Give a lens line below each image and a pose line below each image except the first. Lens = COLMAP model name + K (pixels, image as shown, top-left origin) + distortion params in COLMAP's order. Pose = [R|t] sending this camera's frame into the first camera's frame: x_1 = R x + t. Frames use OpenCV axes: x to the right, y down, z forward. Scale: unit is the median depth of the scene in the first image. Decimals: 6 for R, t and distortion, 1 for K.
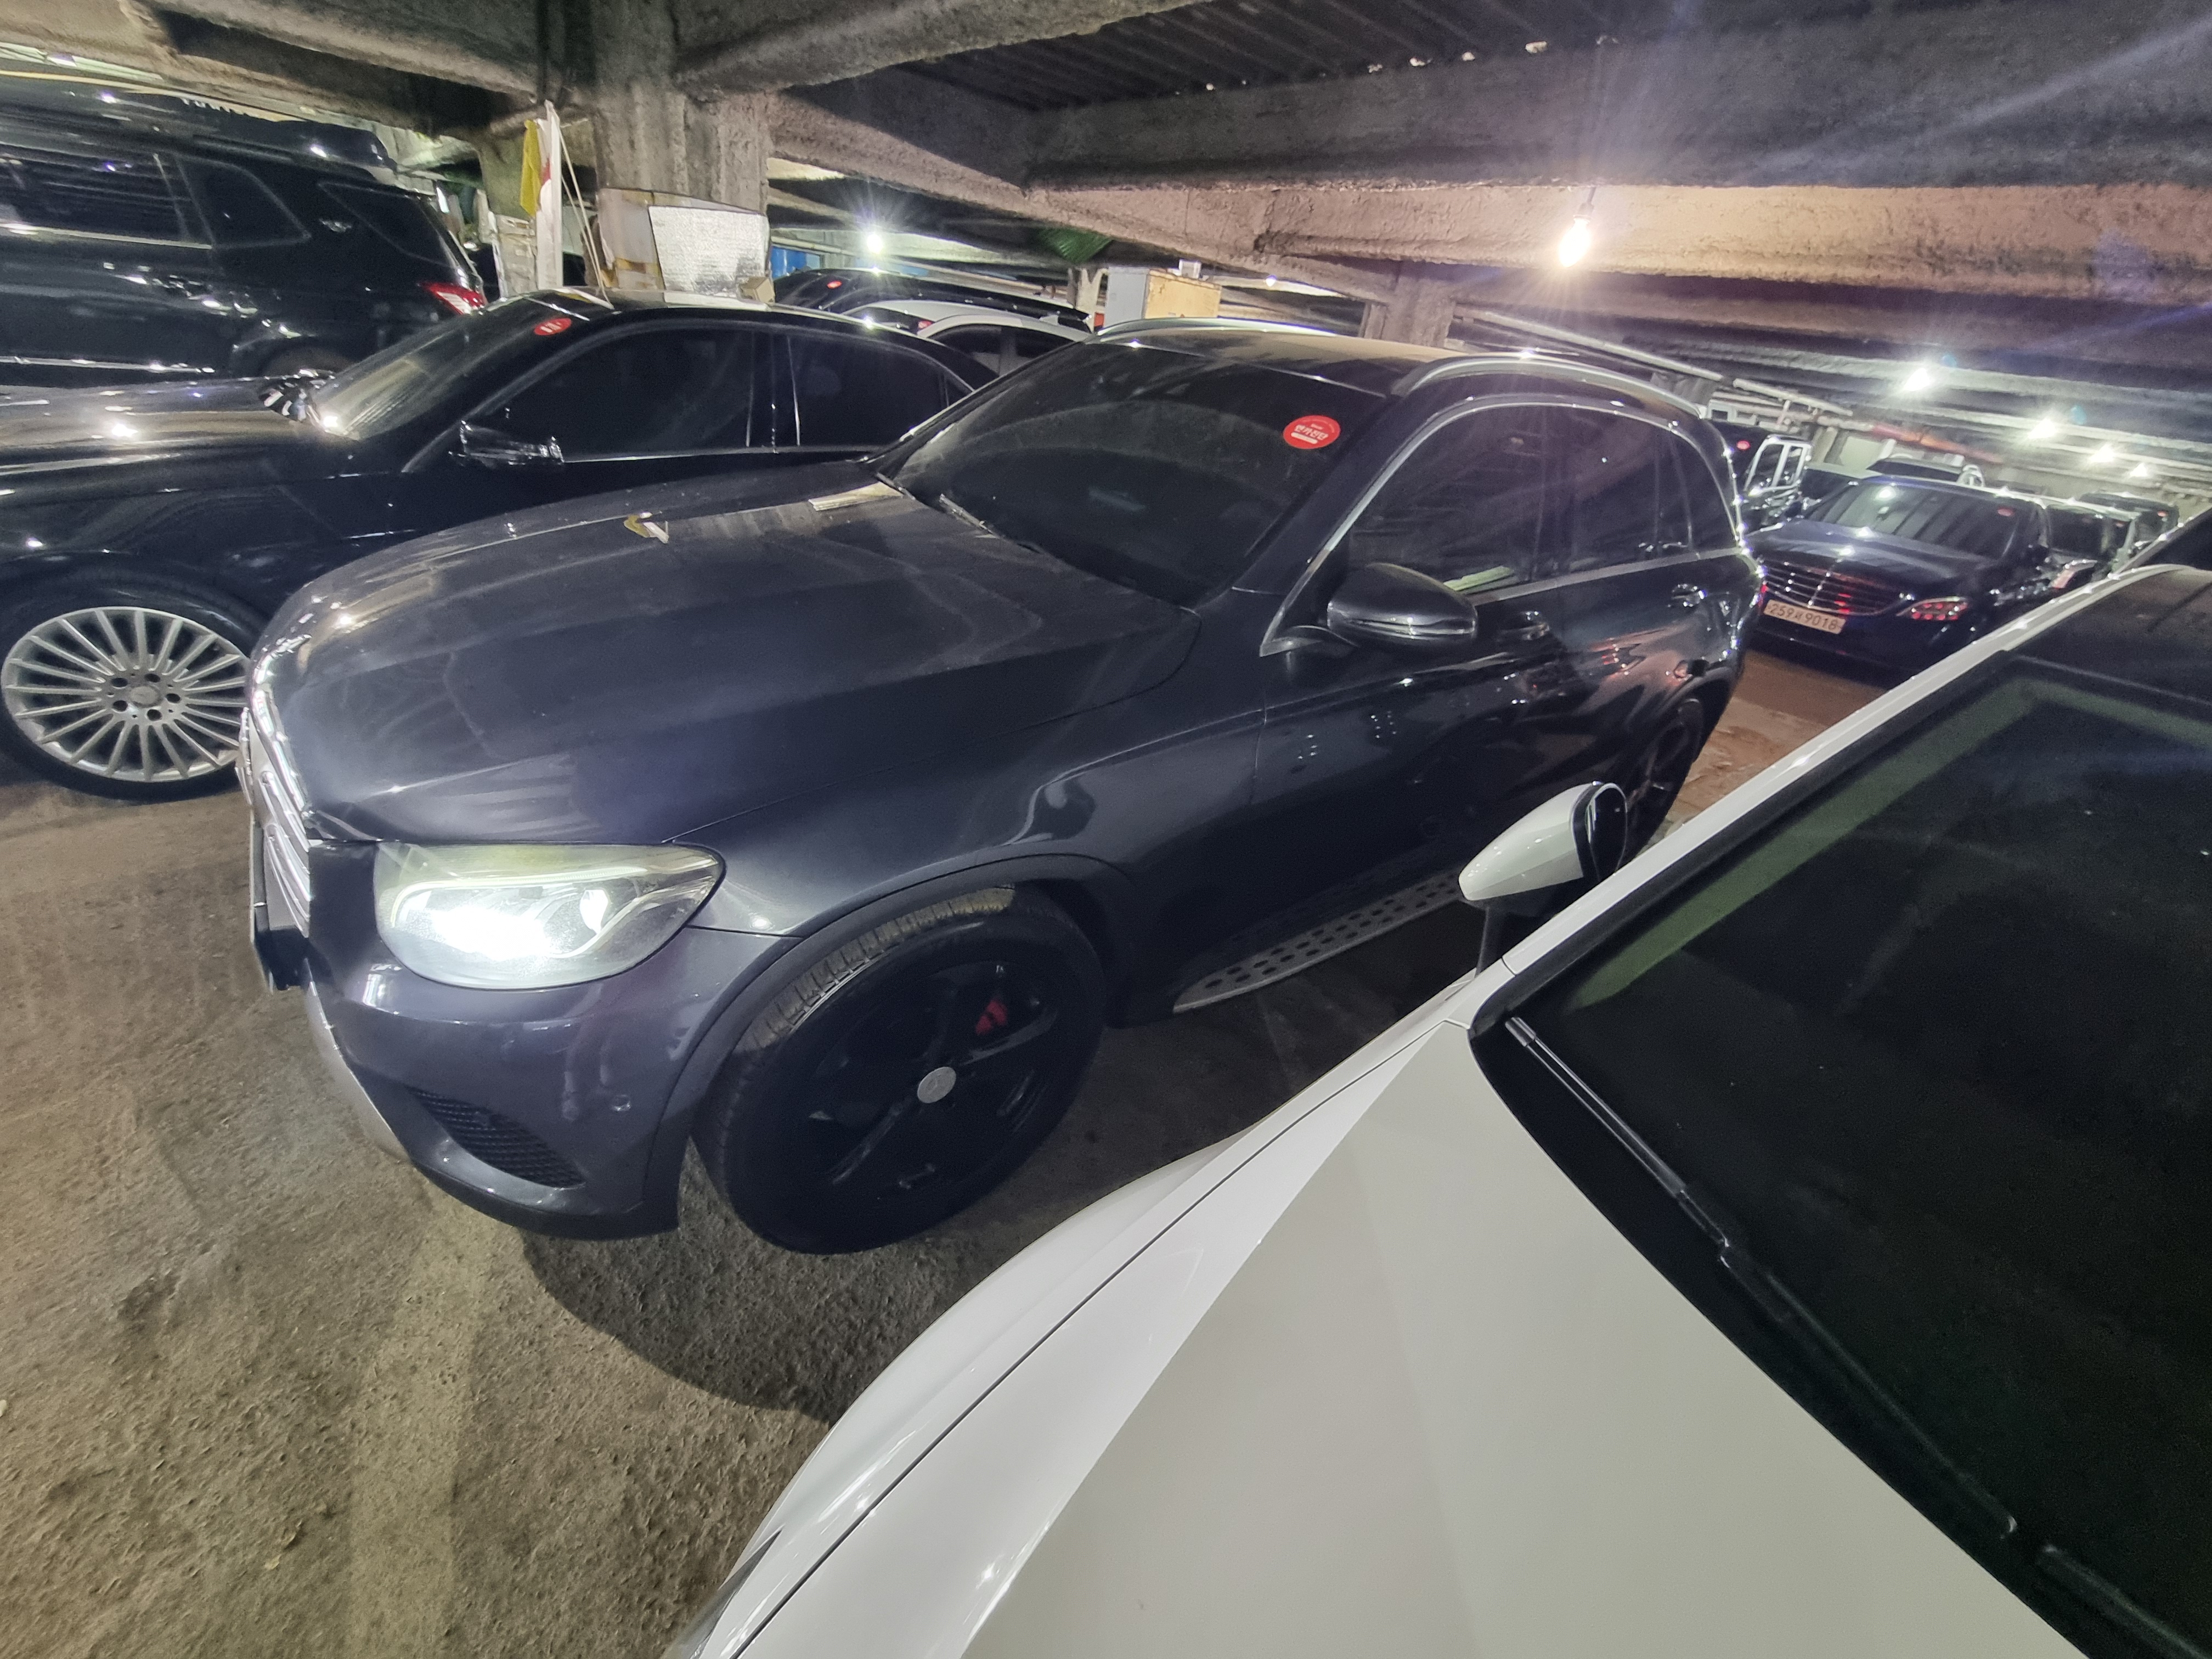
lens RADIAL K [[891.8, 0, 1111.2], [0, 891.8, 828.0], [0, 0, 1]] dist [-0.001924, 0.000211]
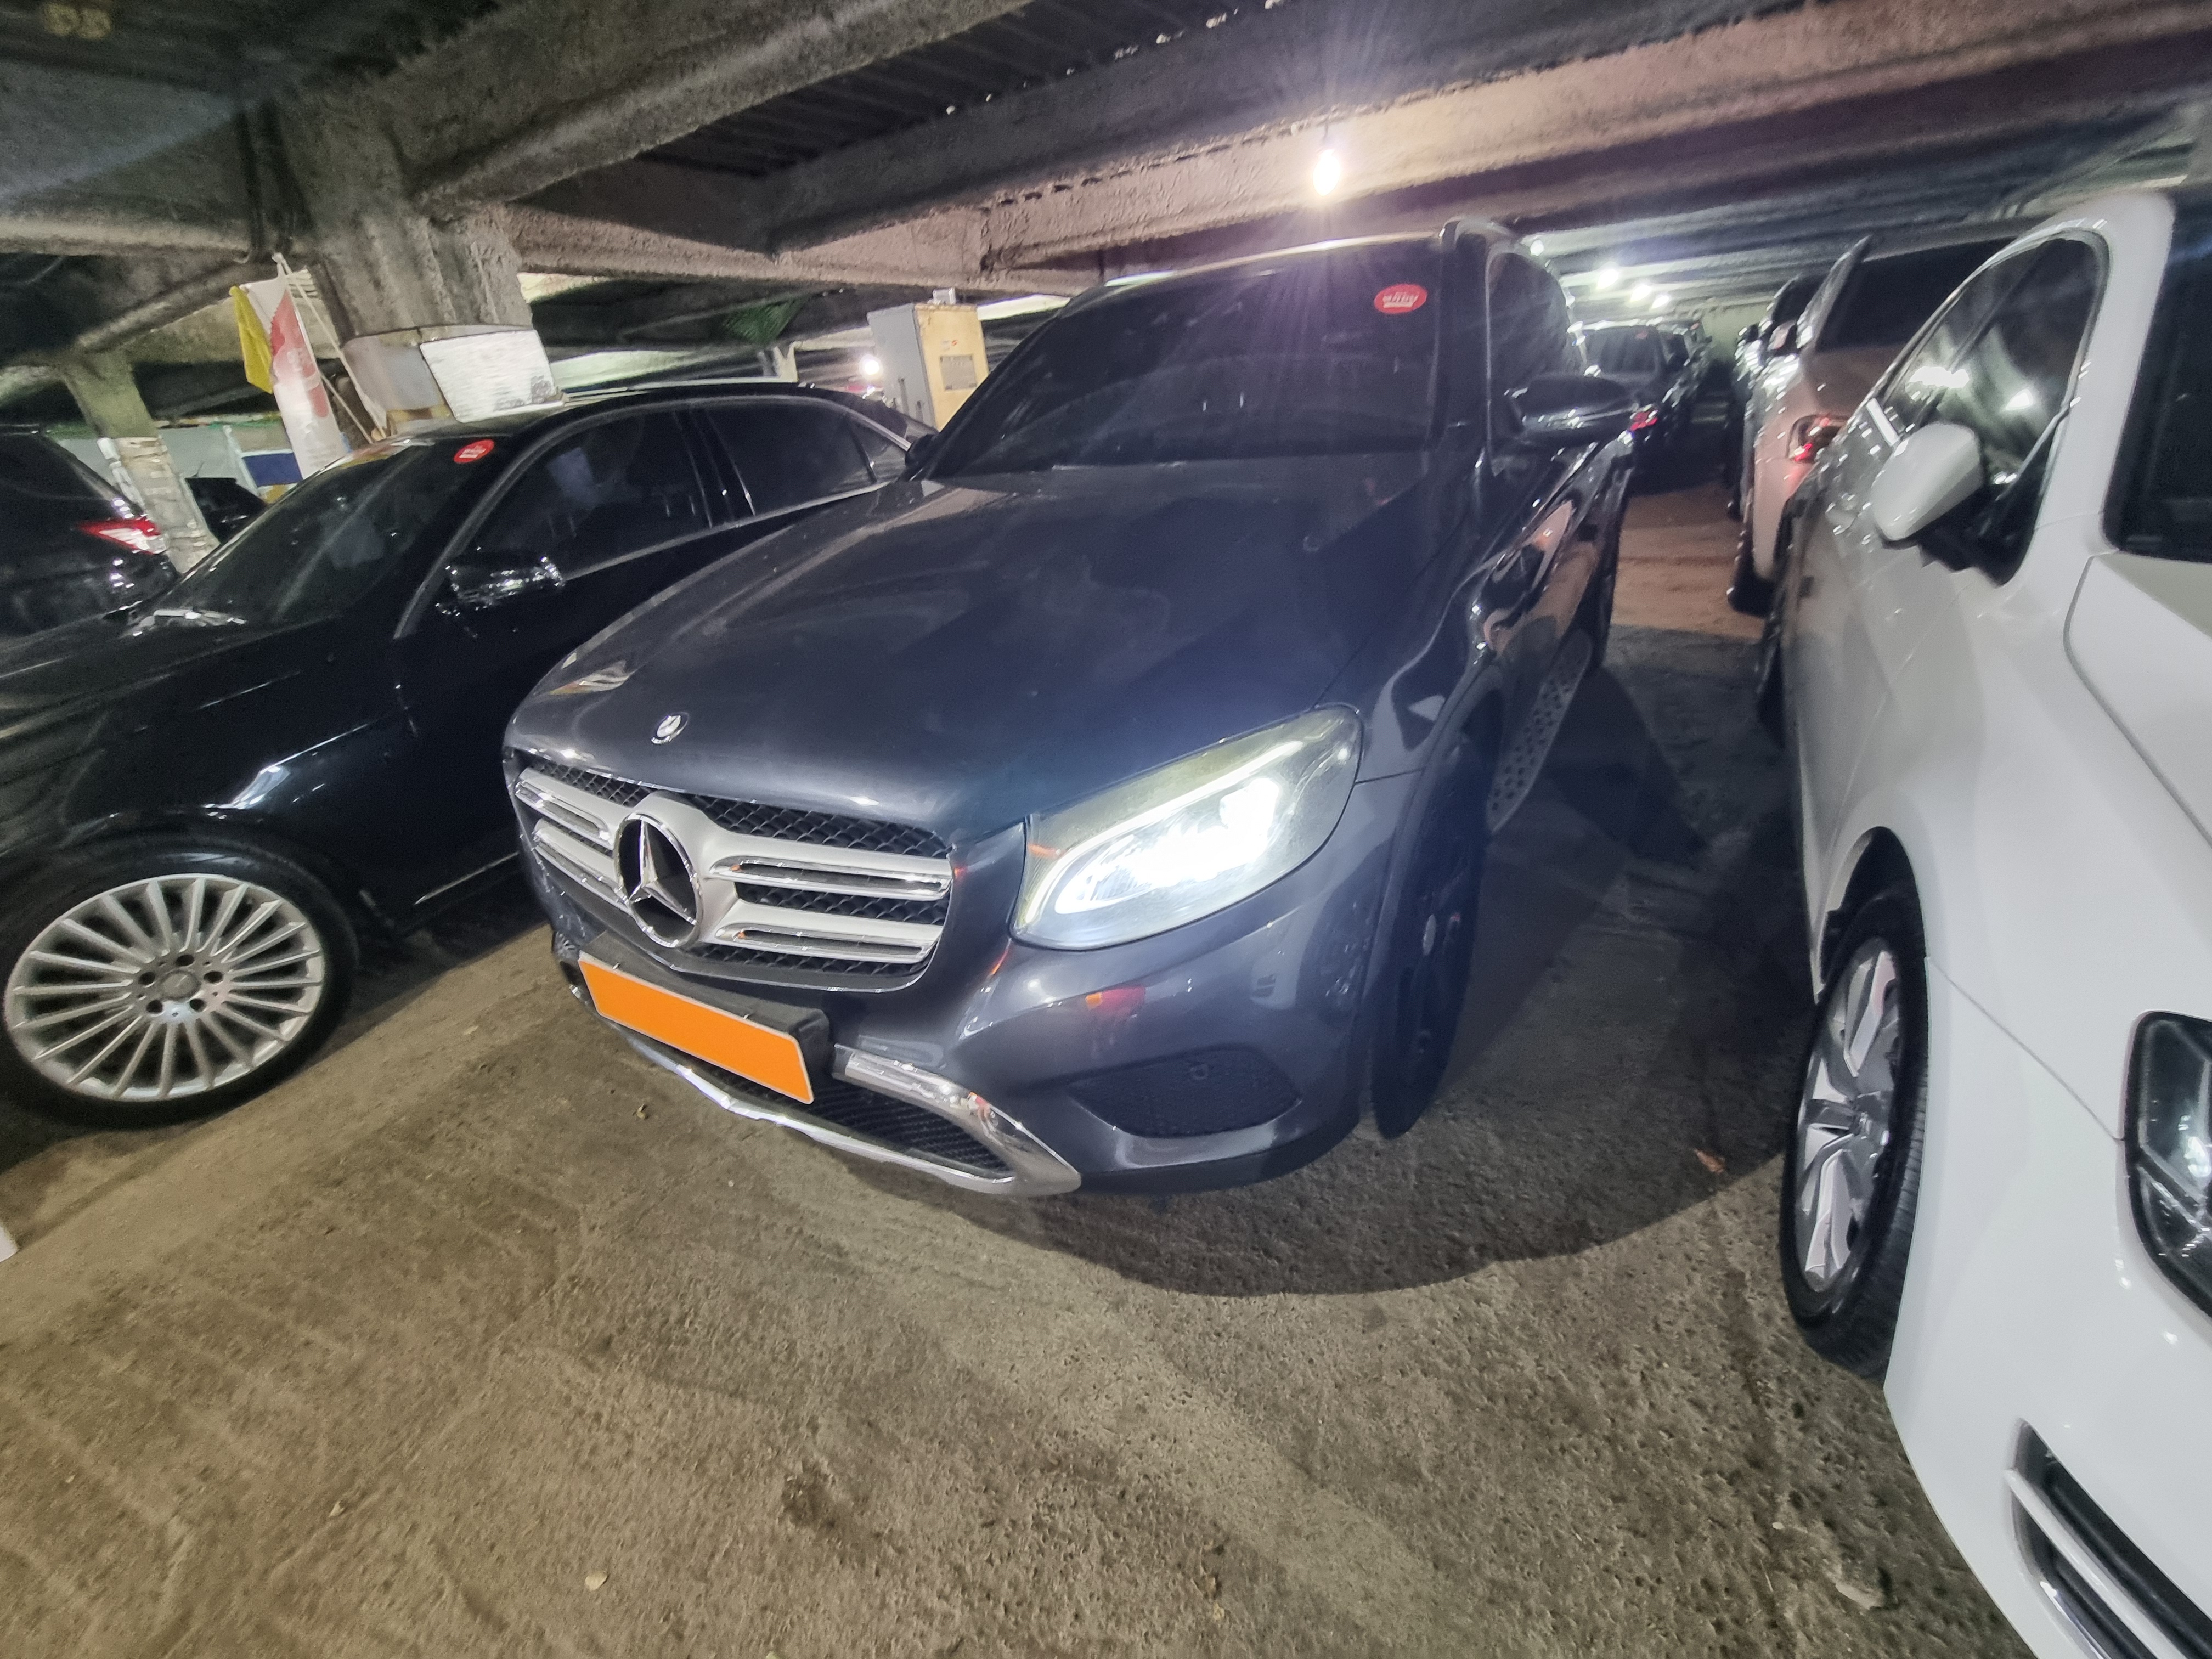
lens RADIAL K [[891.8, 0, 1111.5], [0, 891.8, 827.3], [0, 0, 1]] dist [-0.001924, 0.000211]
pose [[0.910367, -0.355954, 0.211017, -0.274084], [0.364935, 0.931025, -0.003897, 0.017558], [-0.195075, 0.080555, 0.977475, 0.025312]]
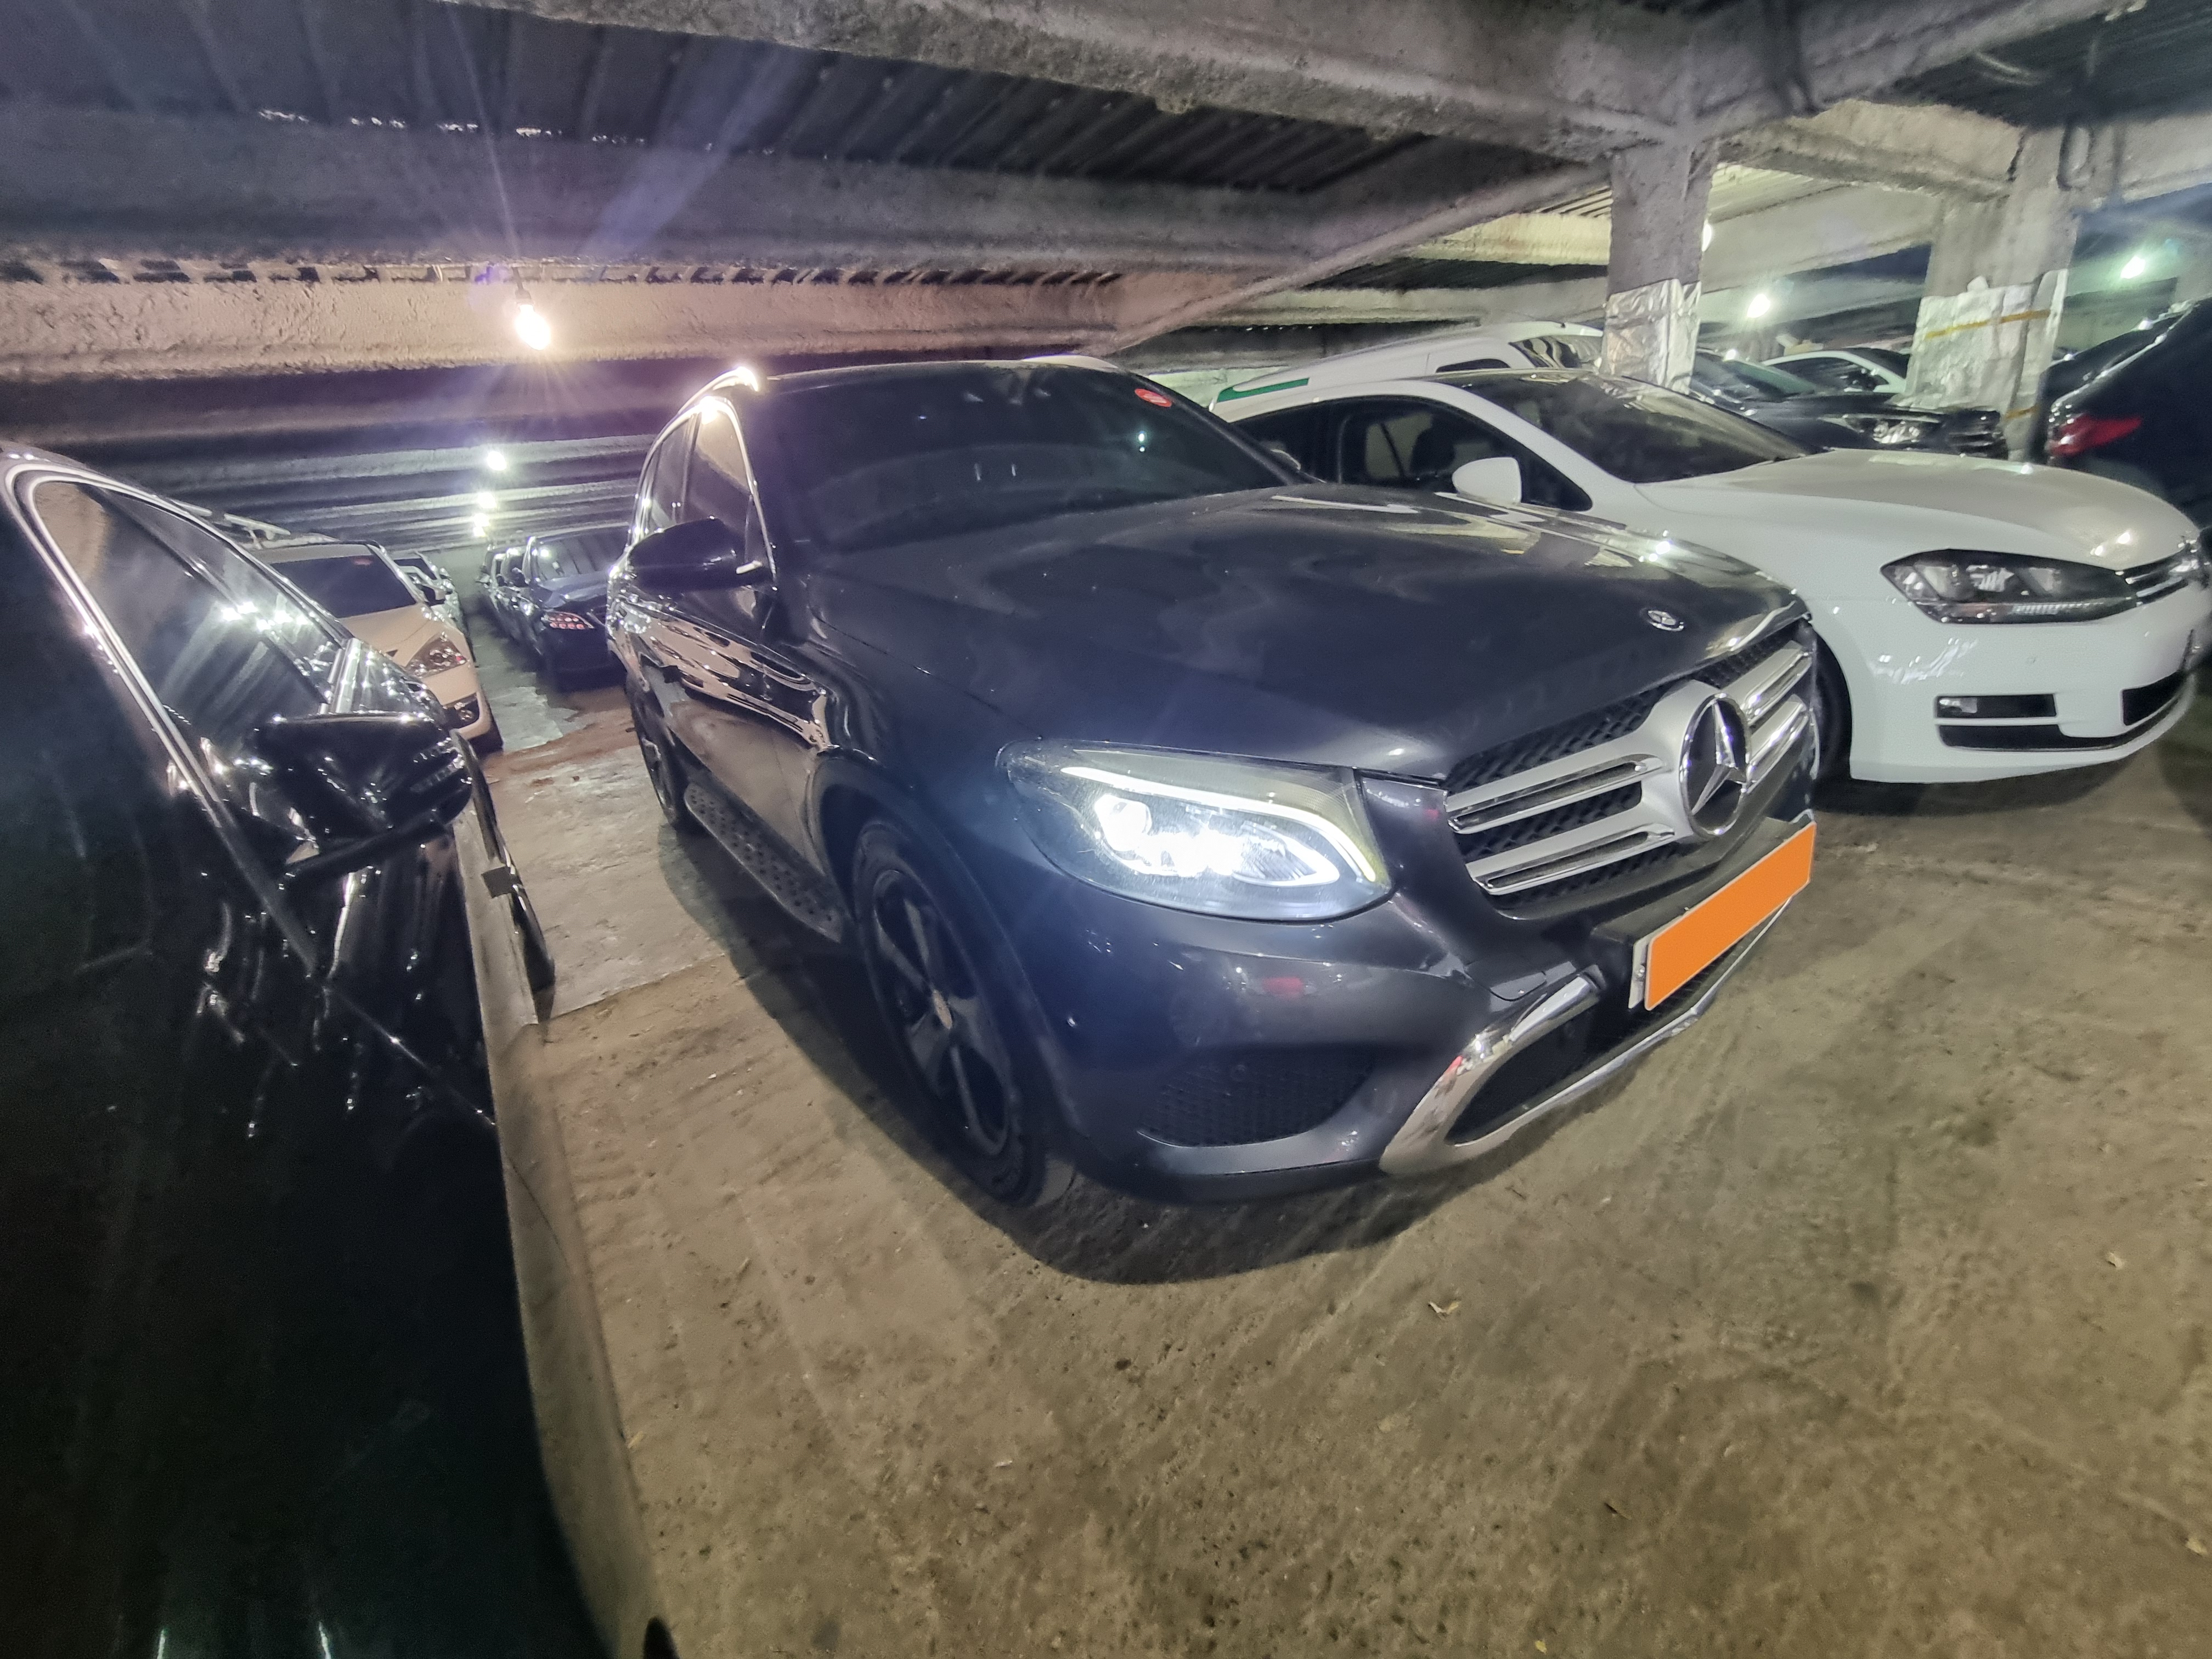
lens RADIAL K [[891.8, 0, 1109.6], [0, 891.8, 833.9], [0, 0, 1]] dist [-0.001924, 0.000211]
pose [[0.048362, -0.490073, 0.870339, -0.665749], [0.589682, 0.717309, 0.371138, -0.257135], [-0.806186, 0.495274, 0.323678, 0.462118]]
